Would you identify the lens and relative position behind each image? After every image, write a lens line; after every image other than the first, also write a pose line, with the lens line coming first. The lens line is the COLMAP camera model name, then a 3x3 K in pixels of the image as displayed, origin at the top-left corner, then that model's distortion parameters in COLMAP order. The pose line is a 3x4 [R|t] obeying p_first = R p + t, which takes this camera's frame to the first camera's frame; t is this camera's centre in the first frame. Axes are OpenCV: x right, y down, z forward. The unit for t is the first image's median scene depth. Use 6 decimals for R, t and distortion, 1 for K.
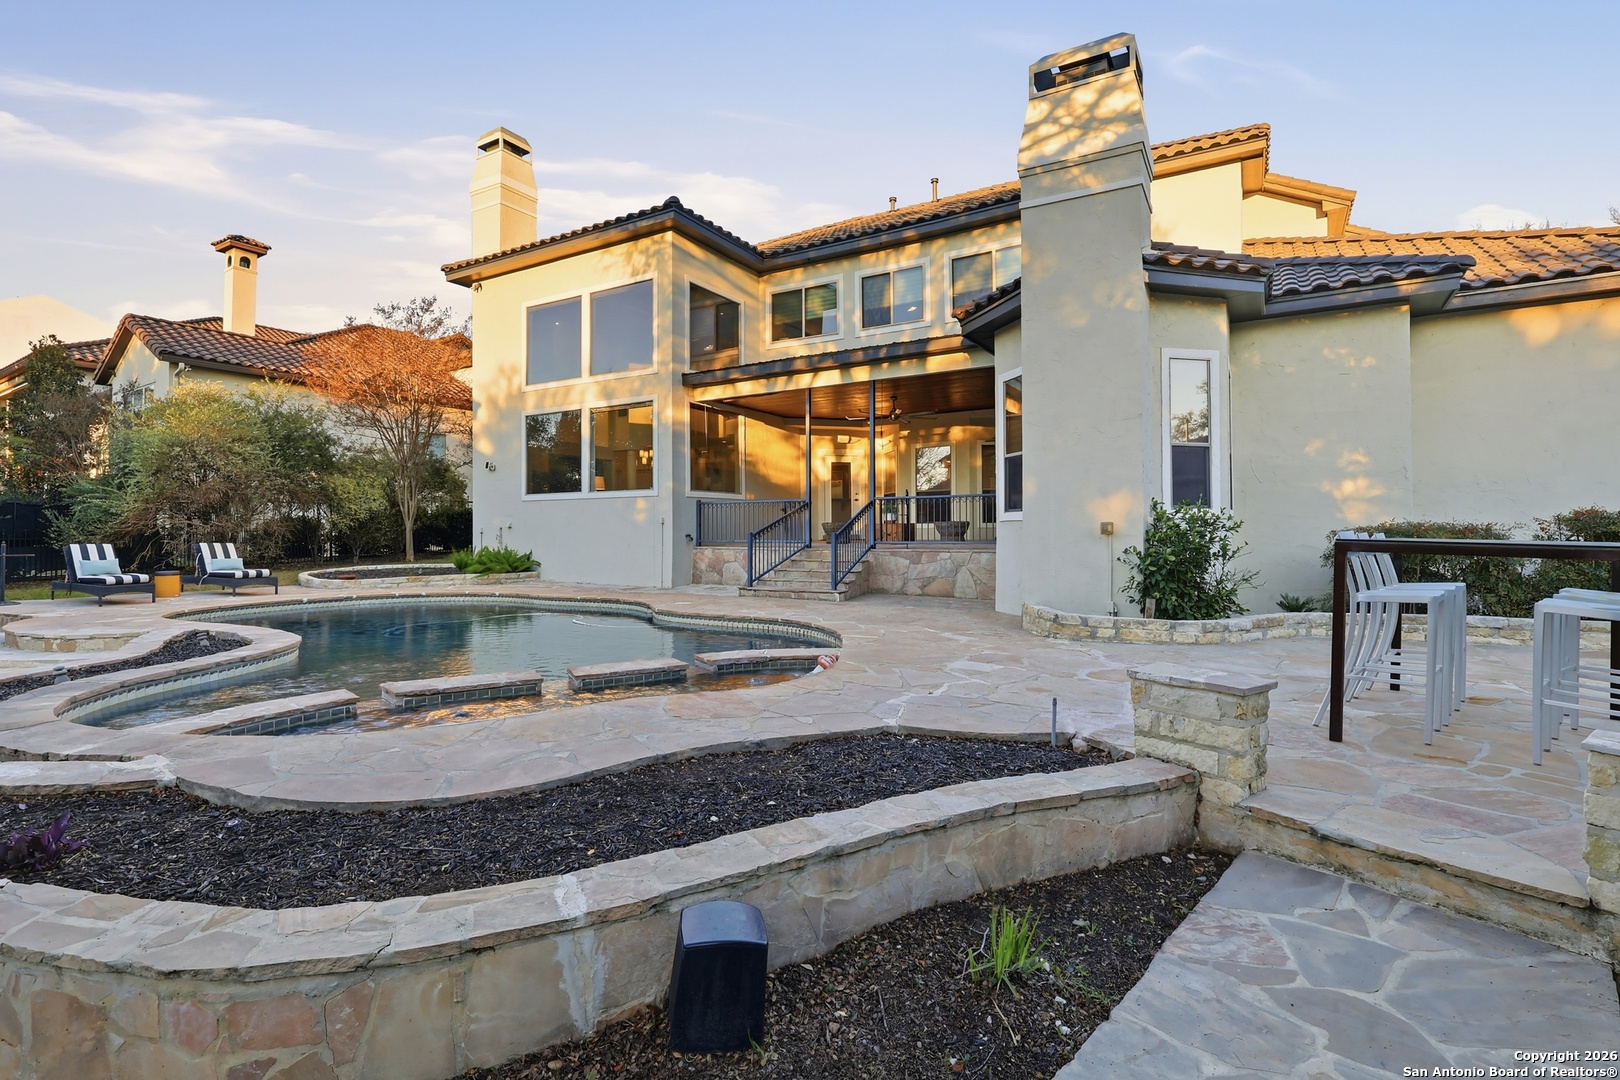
lens RADIAL K [[750.6, 0, 801.8], [0, 750.6, 536.5], [0, 0, 1]] dist [-0.011002, -0.000034]
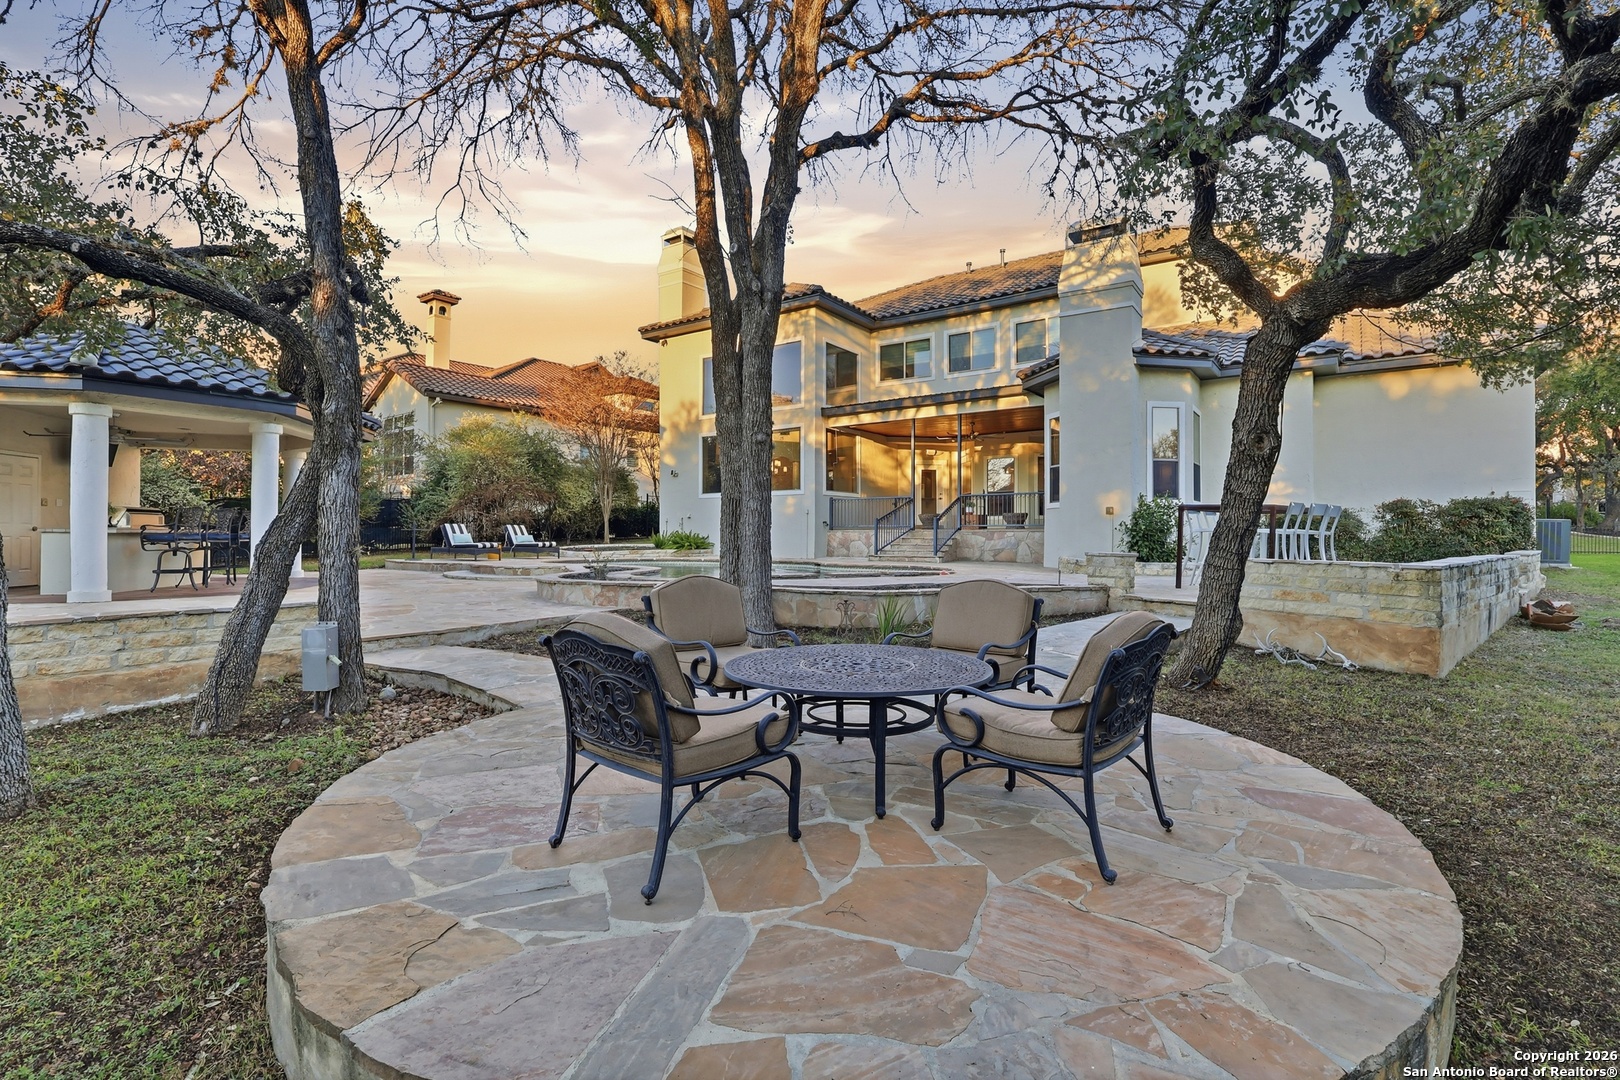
lens RADIAL K [[758.4, 0, 802.0], [0, 758.4, 539.6], [0, 0, 1]] dist [0.000949, -0.000202]
pose [[0.997261, 0.004699, -0.073813, -0.088082], [-0.005016, 0.999979, -0.004112, 0.036964], [0.073792, 0.004471, 0.997264, -0.426510]]
